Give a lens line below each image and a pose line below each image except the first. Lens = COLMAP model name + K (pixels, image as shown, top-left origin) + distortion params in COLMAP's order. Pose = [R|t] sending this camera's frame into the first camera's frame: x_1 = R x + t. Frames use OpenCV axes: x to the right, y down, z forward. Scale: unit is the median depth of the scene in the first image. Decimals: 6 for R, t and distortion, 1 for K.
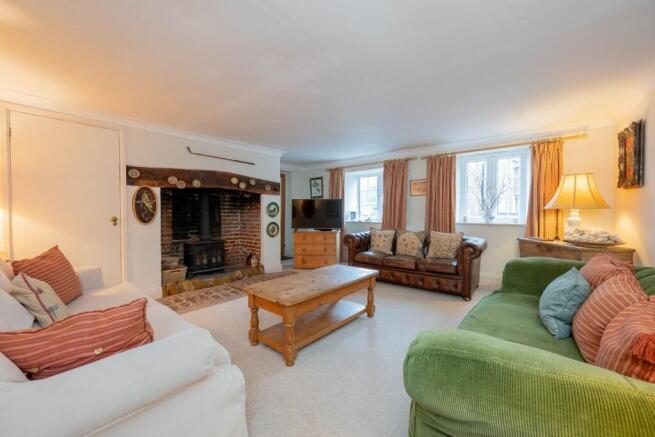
lens RADIAL K [[262.0, 0, 328.1], [0, 262.0, 215.5], [0, 0, 1]] dist [0.010570, 0.000120]
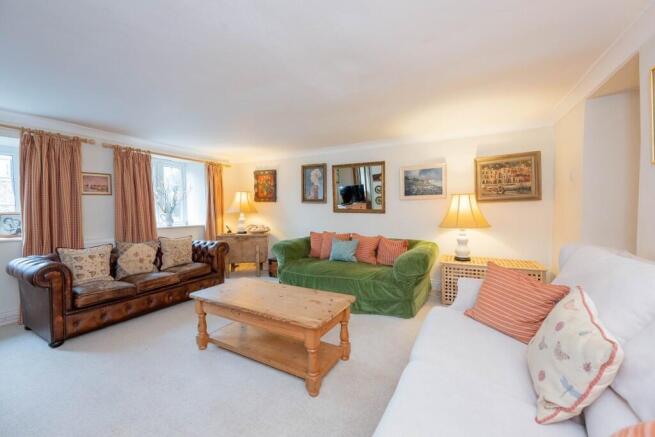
lens RADIAL K [[262.0, 0, 327.6], [0, 262.0, 215.8], [0, 0, 1]] dist [0.010570, 0.000120]
pose [[-0.161024, -0.020904, 0.986729, -0.563852], [0.023781, 0.999403, 0.025053, -0.026060], [-0.986664, 0.027499, -0.160431, 0.577634]]
